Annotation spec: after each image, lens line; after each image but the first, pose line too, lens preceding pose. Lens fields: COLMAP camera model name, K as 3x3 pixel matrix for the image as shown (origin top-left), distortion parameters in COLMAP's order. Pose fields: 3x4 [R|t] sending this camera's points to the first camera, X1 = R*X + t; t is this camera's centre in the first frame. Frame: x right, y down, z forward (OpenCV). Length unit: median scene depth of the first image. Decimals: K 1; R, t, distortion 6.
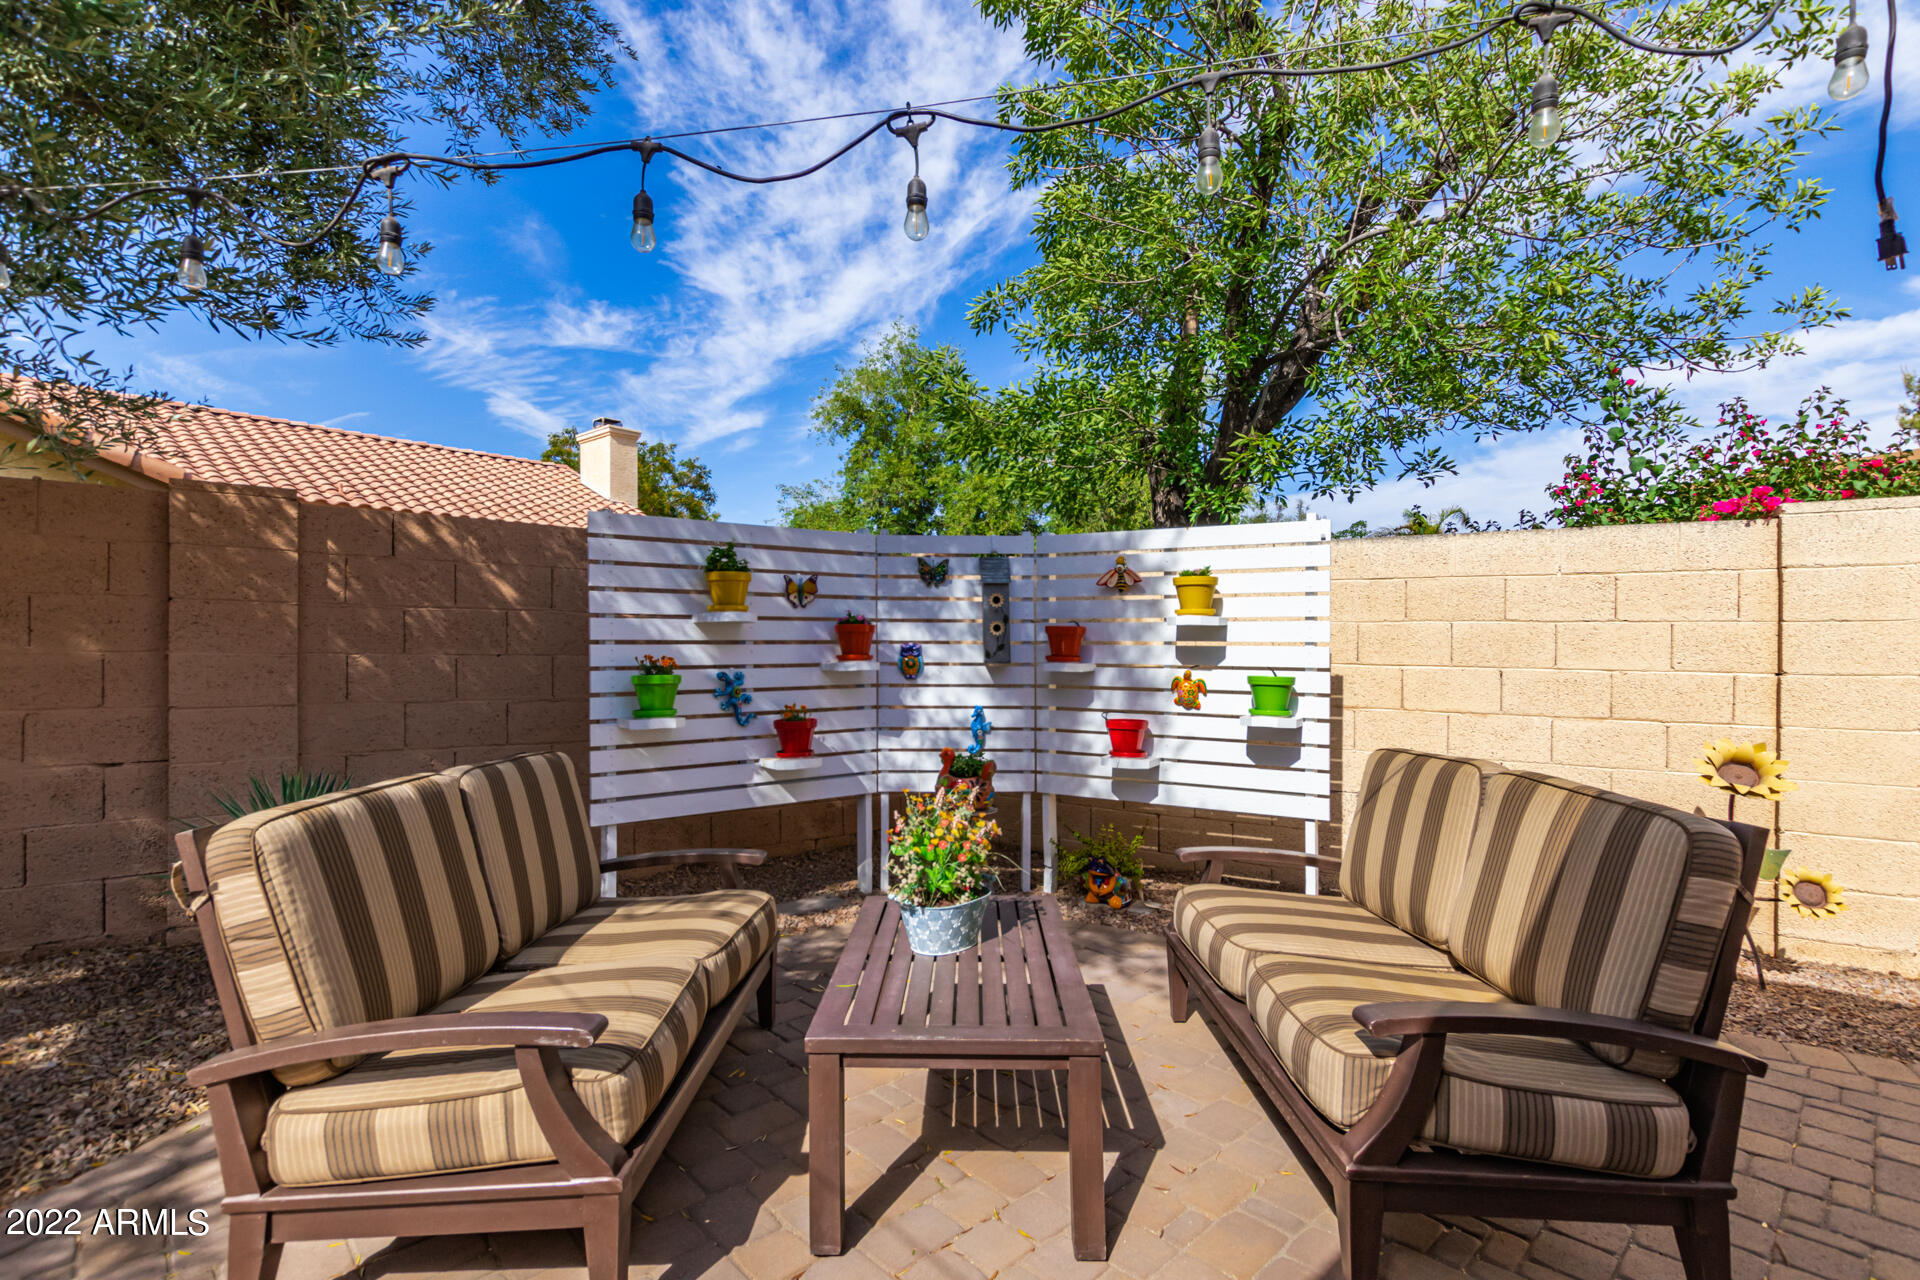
lens RADIAL K [[879.4, 0, 956.9], [0, 879.4, 642.7], [0, 0, 1]] dist [0.002676, -0.000910]
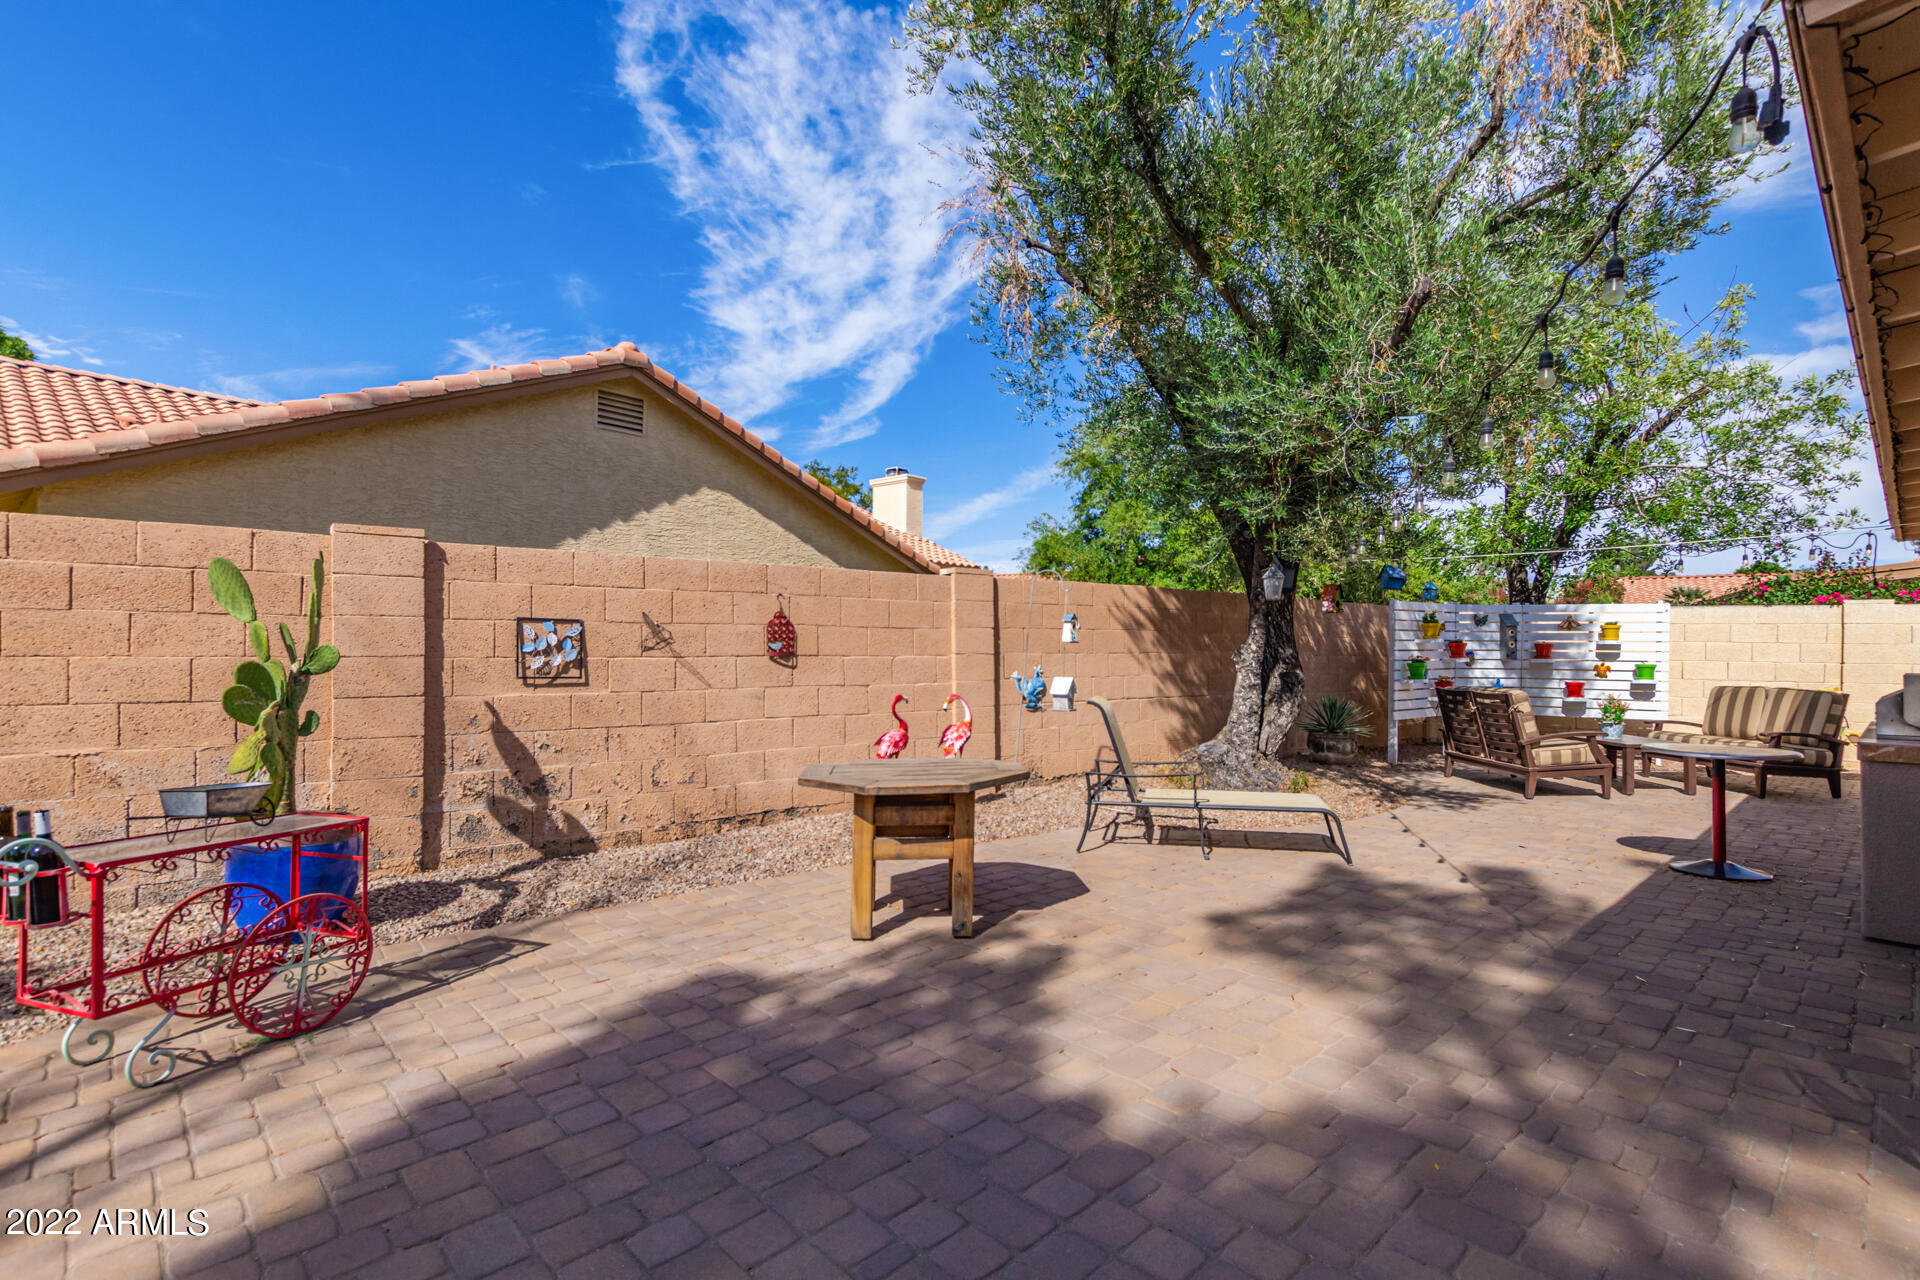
lens RADIAL K [[879.4, 0, 984.9], [0, 879.4, 656.3], [0, 0, 1]] dist [0.002676, -0.000910]
pose [[0.999987, 0.001205, 0.004890, -1.485194], [-0.001289, 0.999851, 0.017225, -0.024977], [-0.004869, -0.017231, 0.999840, -1.466868]]
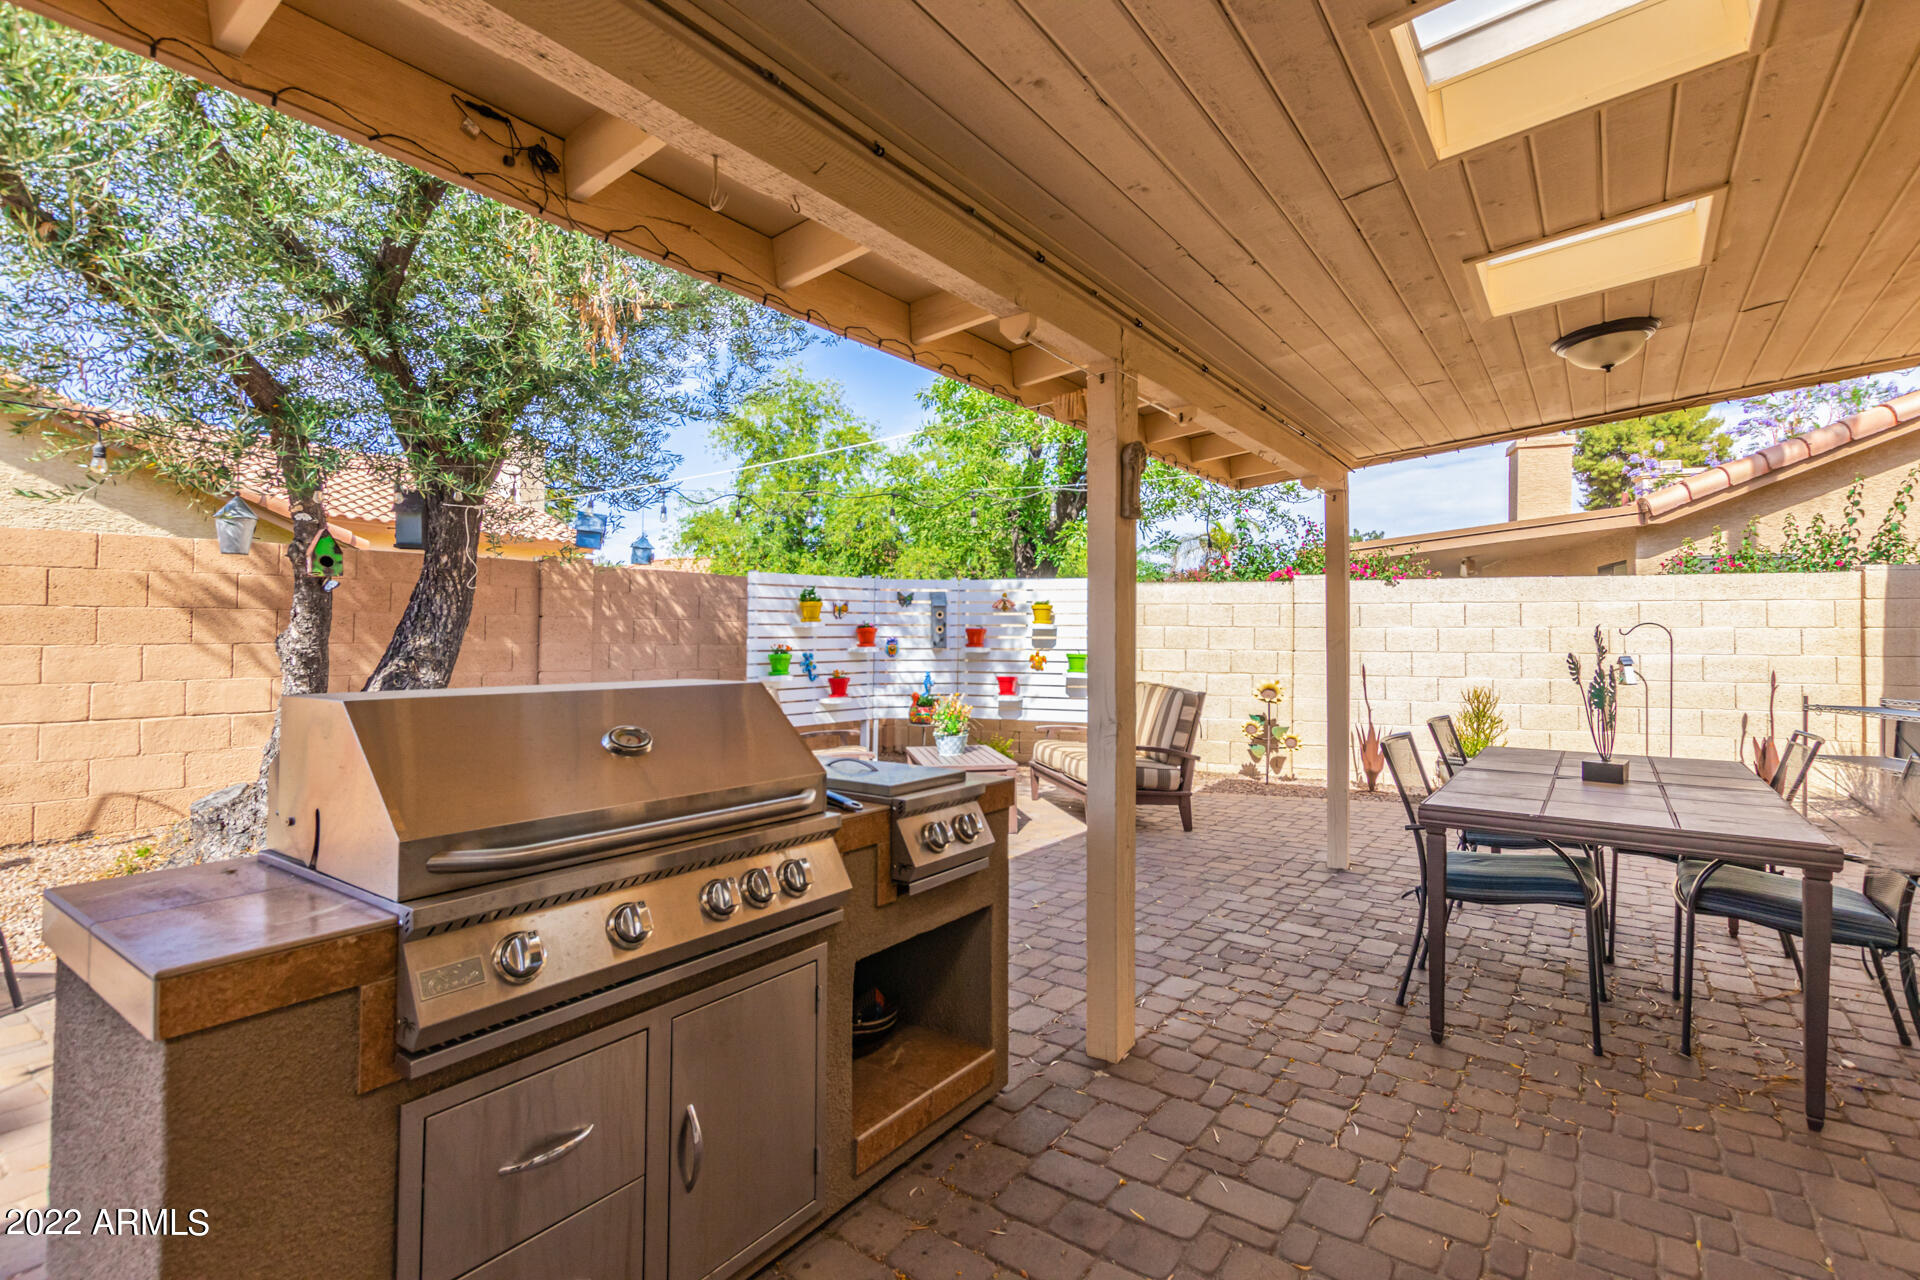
lens RADIAL K [[879.4, 0, 961.3], [0, 879.4, 635.7], [0, 0, 1]] dist [0.002676, -0.000910]
pose [[0.983041, -0.001283, 0.183380, -0.272631], [0.000619, 0.999993, 0.003679, -0.010964], [-0.183383, -0.003503, 0.983035, -0.925363]]
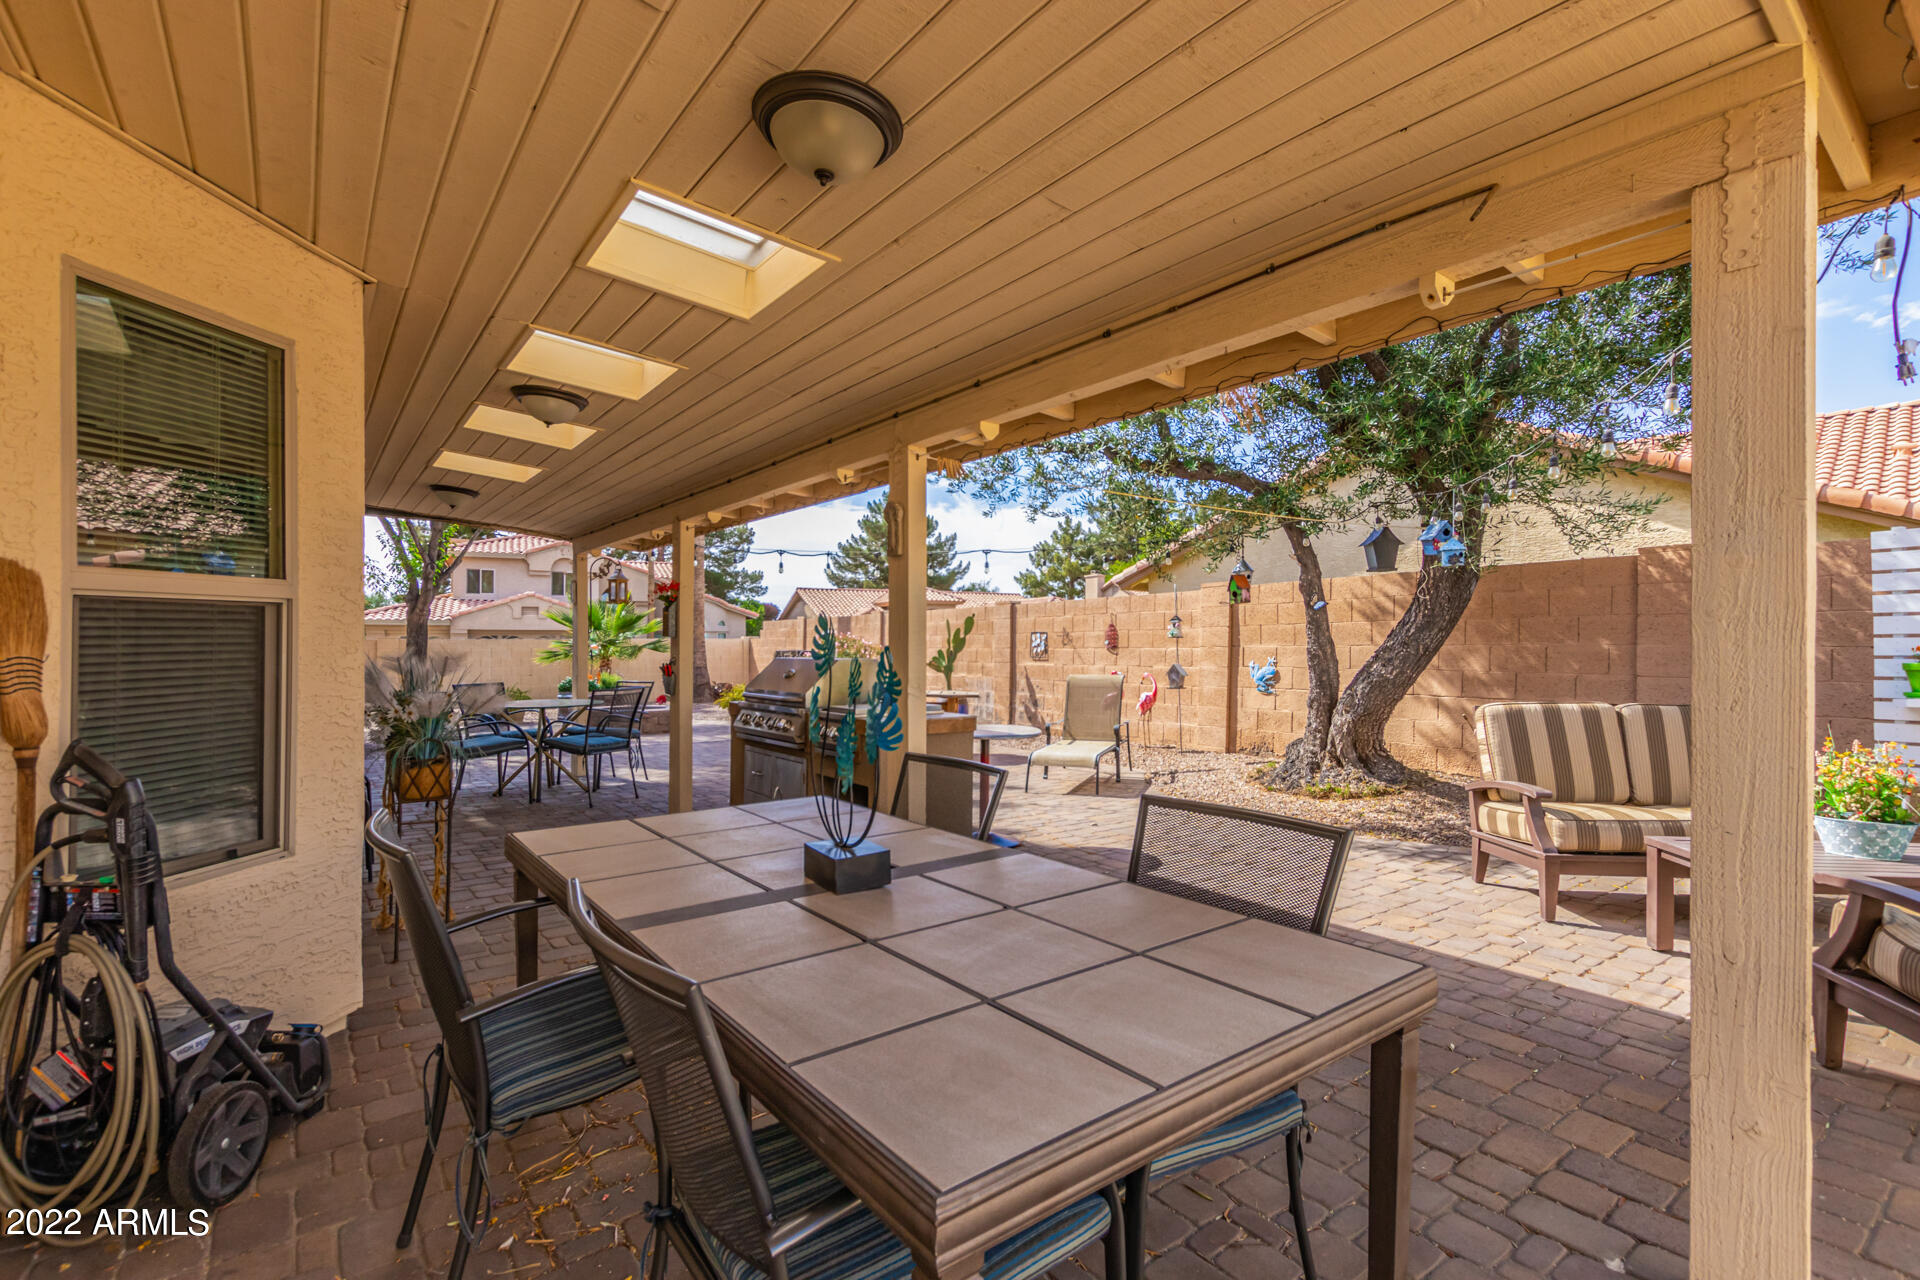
lens RADIAL K [[879.4, 0, 970.9], [0, 879.4, 648.1], [0, 0, 1]] dist [0.002676, -0.000910]
pose [[-0.091841, 0.001809, -0.995772, 0.858432], [0.017882, 0.999840, 0.000167, -0.006307], [0.995613, -0.017791, -0.091859, -0.163512]]
